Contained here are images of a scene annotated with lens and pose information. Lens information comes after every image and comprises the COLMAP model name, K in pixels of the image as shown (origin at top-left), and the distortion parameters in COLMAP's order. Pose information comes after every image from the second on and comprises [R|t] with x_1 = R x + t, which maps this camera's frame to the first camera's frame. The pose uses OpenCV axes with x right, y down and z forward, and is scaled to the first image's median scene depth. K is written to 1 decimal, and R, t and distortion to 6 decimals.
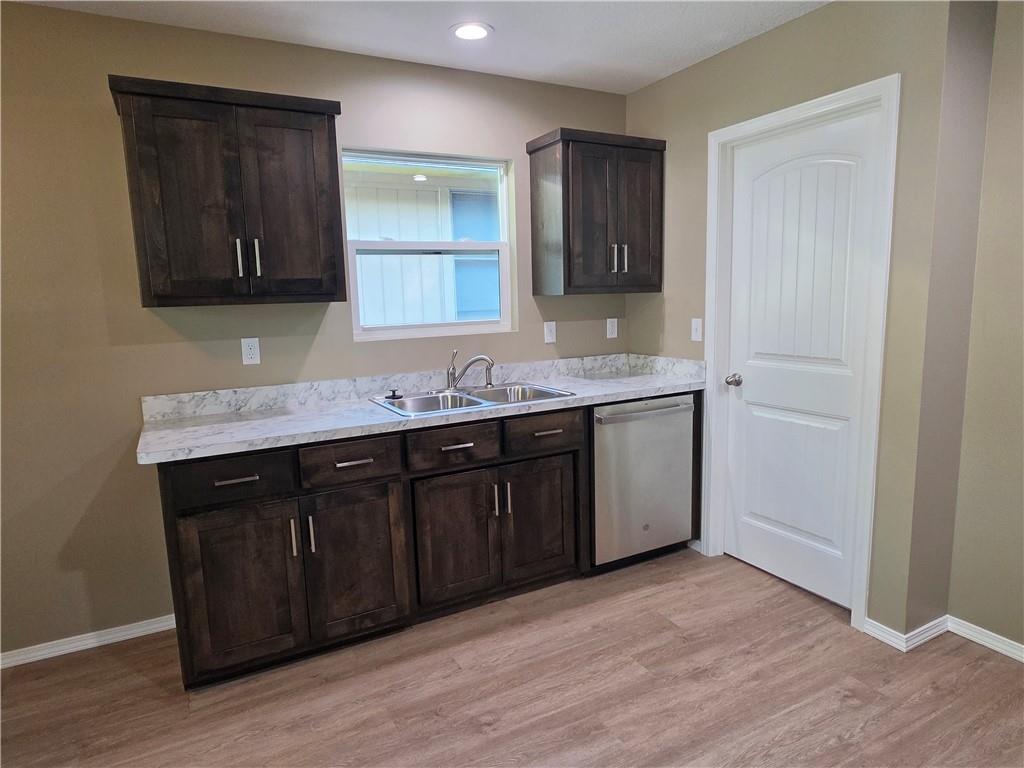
lens RADIAL K [[623.1, 0, 509.6], [0, 623.1, 388.3], [0, 0, 1]] dist [0.000712, -0.001607]
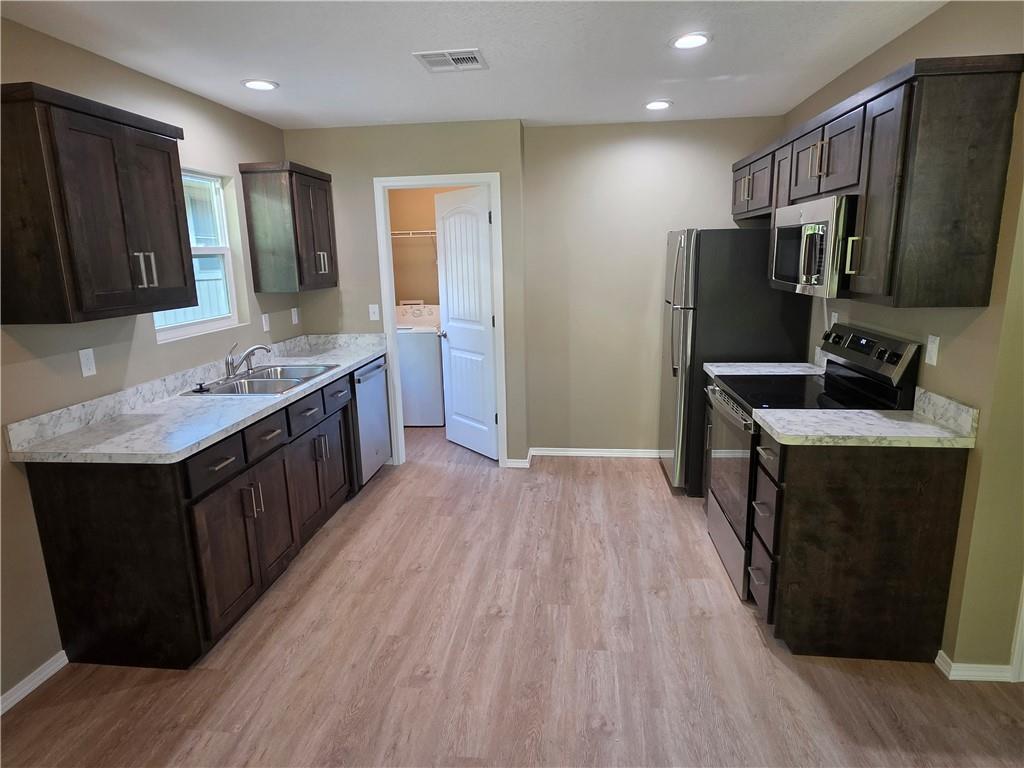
lens RADIAL K [[623.1, 0, 509.6], [0, 623.1, 388.3], [0, 0, 1]] dist [0.000712, -0.001607]
pose [[0.570023, -0.160981, 0.805704, -0.797973], [0.133725, 0.985720, 0.102341, -0.029860], [-0.810673, 0.049406, 0.583411, -0.096944]]
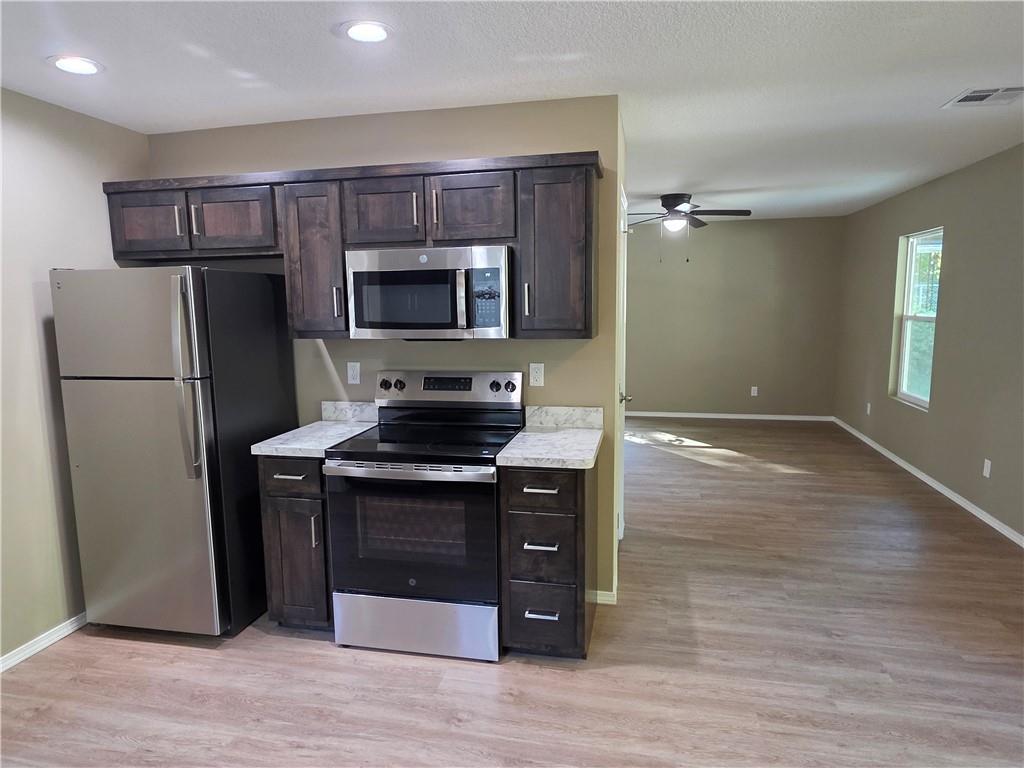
lens RADIAL K [[623.1, 0, 509.6], [0, 623.1, 388.3], [0, 0, 1]] dist [0.000712, -0.001607]
pose [[-0.757069, -0.053944, 0.651104, -0.431693], [0.133683, 0.962710, 0.235200, -0.157511], [-0.639512, 0.265104, -0.721626, 0.765041]]
